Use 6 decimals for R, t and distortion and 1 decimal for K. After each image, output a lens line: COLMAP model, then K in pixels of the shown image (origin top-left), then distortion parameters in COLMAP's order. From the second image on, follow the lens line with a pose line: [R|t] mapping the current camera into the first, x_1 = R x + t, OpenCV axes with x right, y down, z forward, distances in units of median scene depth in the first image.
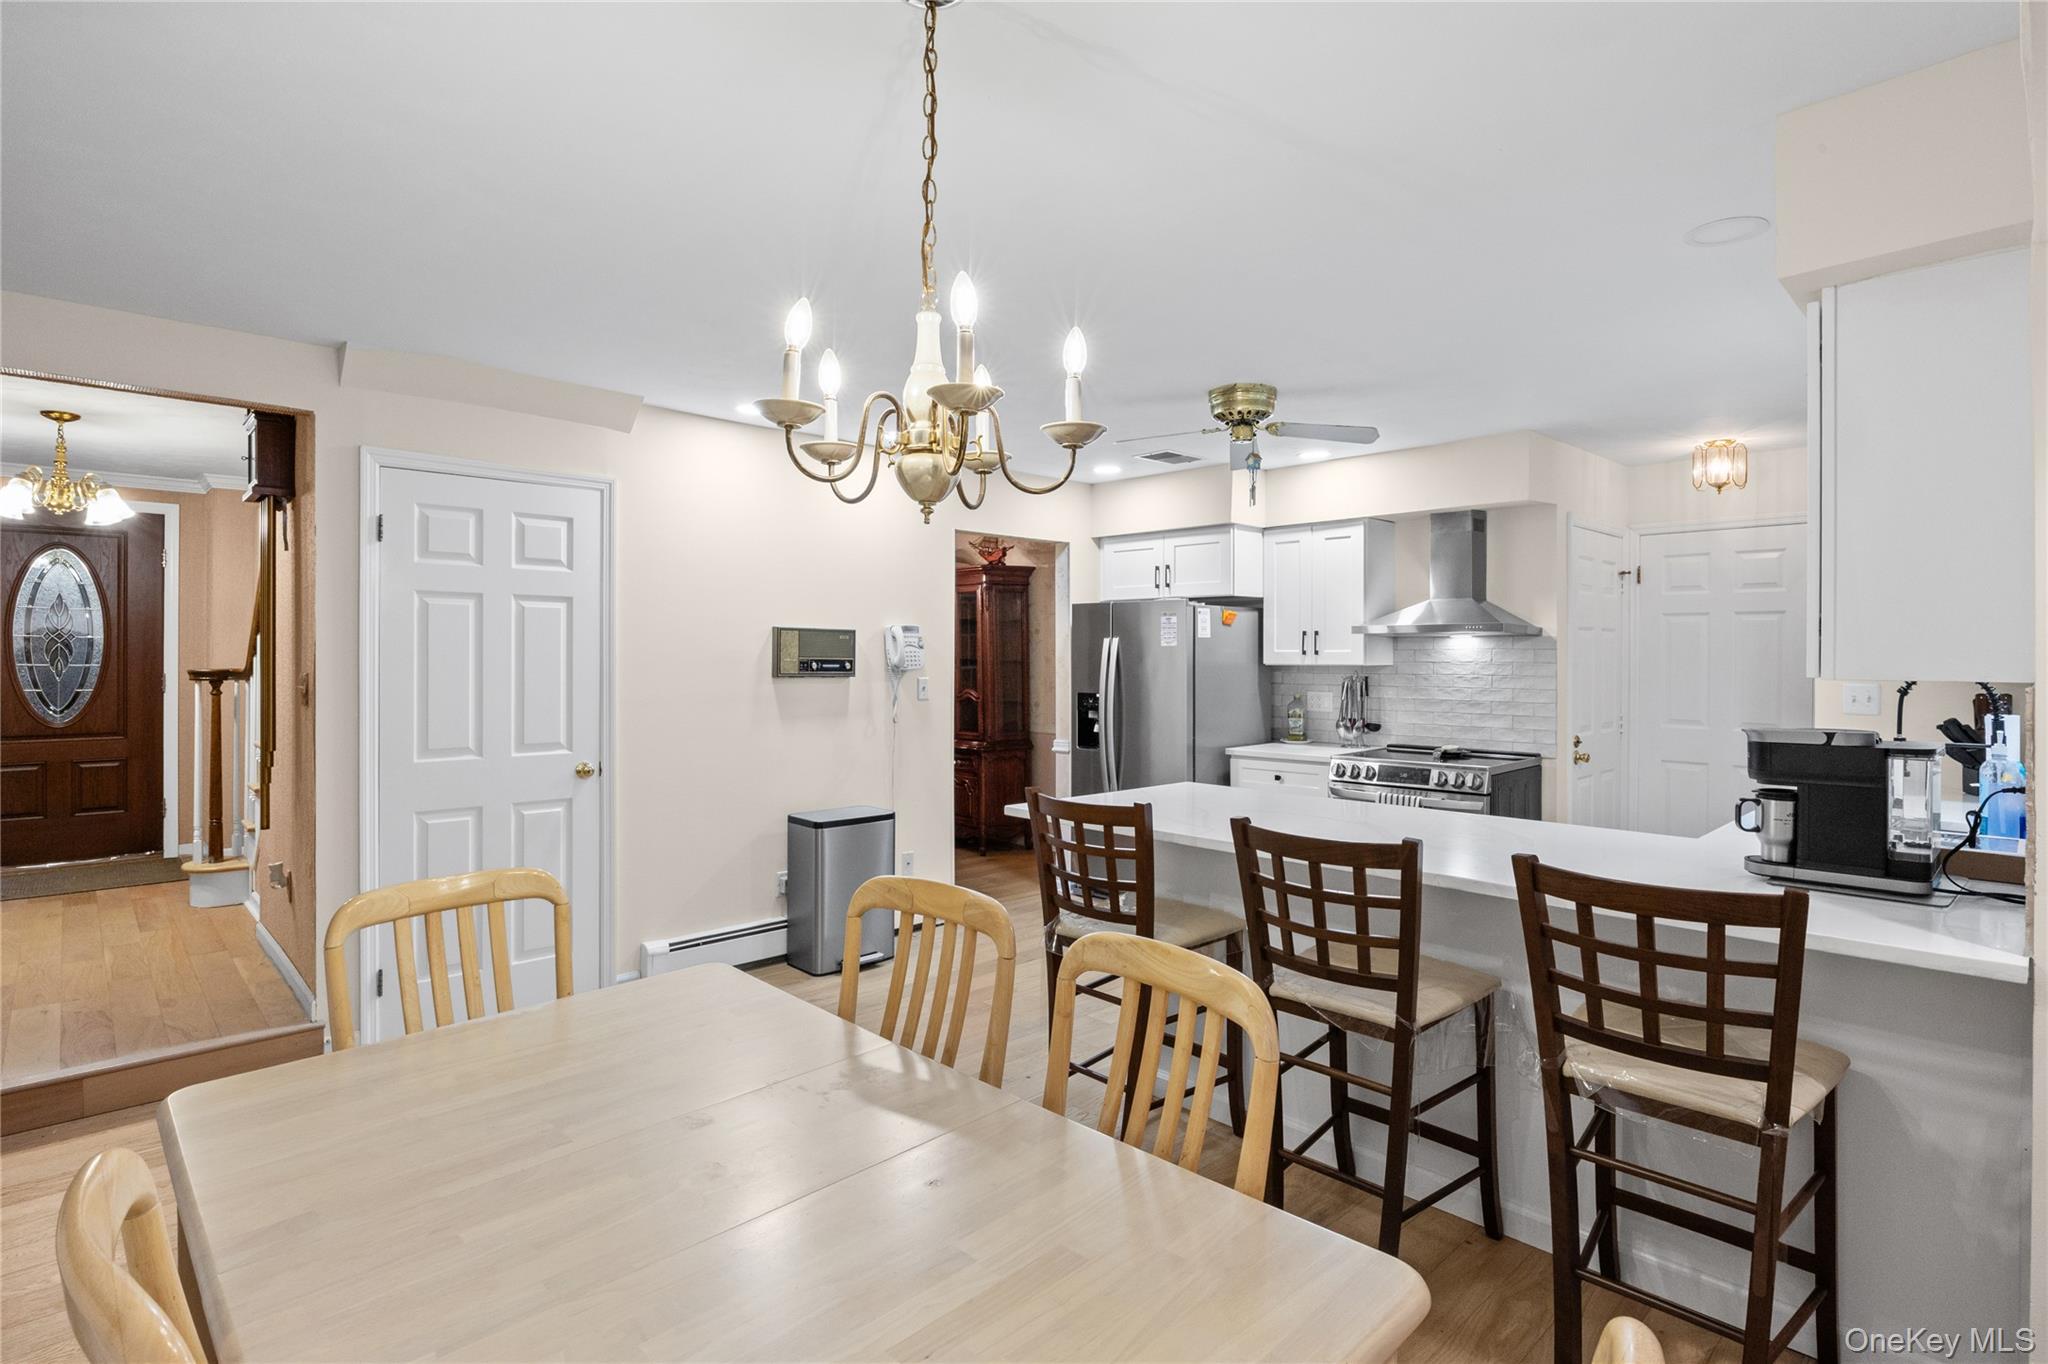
lens RADIAL K [[1042.1, 0, 1013.8], [0, 1042.1, 658.8], [0, 0, 1]] dist [-0.004274, 0.001232]
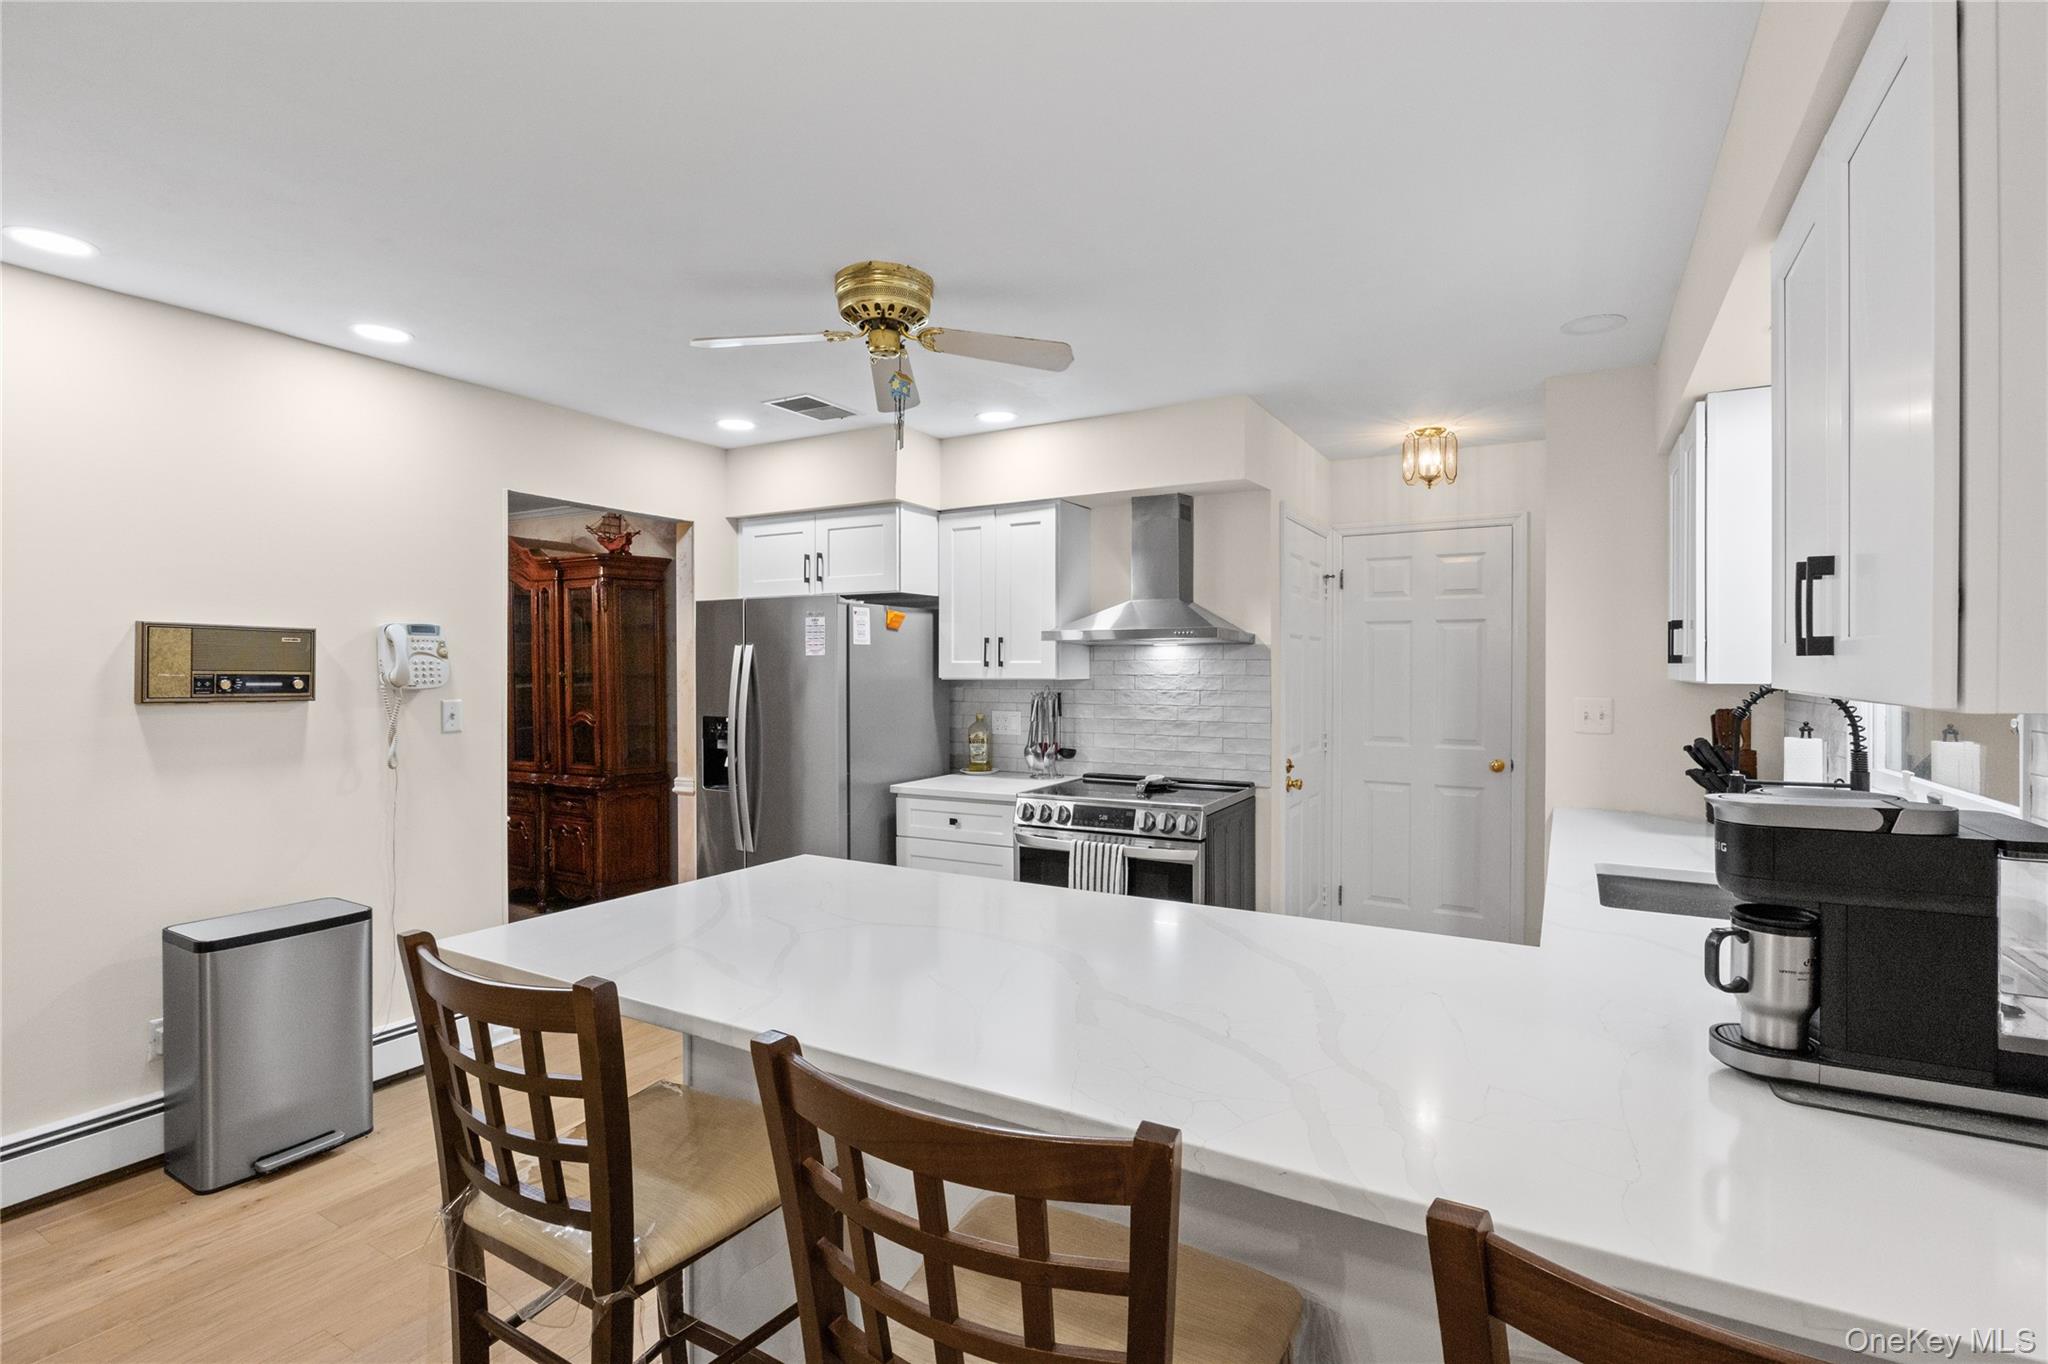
lens RADIAL K [[959.2, 0, 1027.6], [0, 959.2, 679.1], [0, 0, 1]] dist [-0.000967, -0.000097]
pose [[0.958182, -0.004540, 0.286123, 0.103529], [0.002344, 0.999965, 0.008016, -0.000051], [-0.286149, -0.007010, 0.958160, 0.297202]]
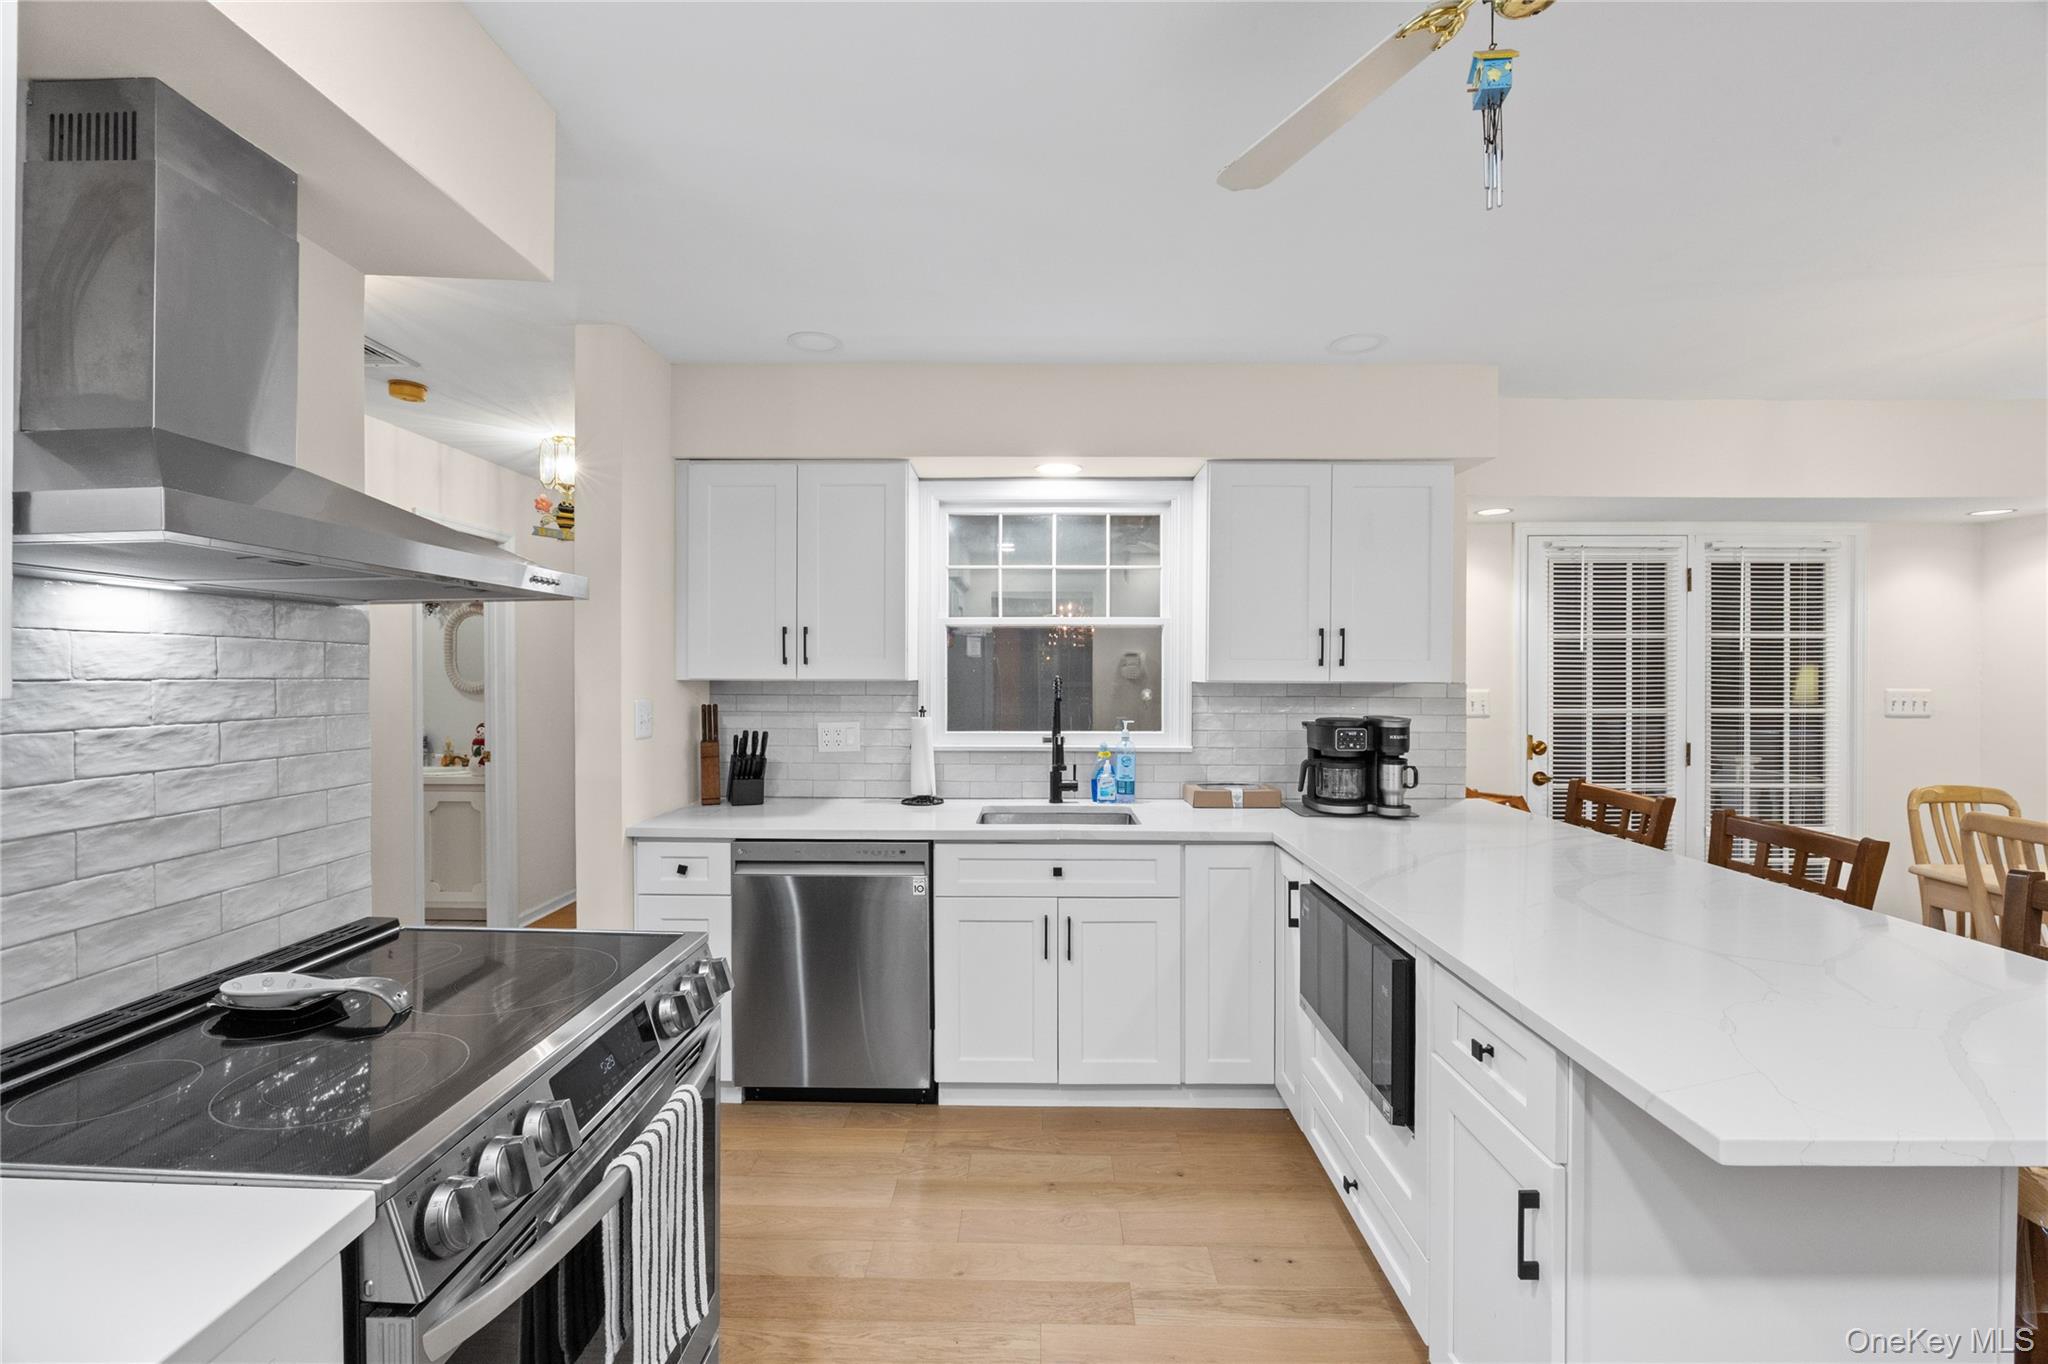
lens RADIAL K [[850.2, 0, 1020.7], [0, 850.2, 679.6], [0, 0, 1]] dist [0.000693, 0.000097]
pose [[-0.716185, -0.004495, 0.697896, 0.115687], [-0.002455, 0.999989, 0.003921, 0.001989], [-0.697906, 0.001094, -0.716189, 1.027776]]
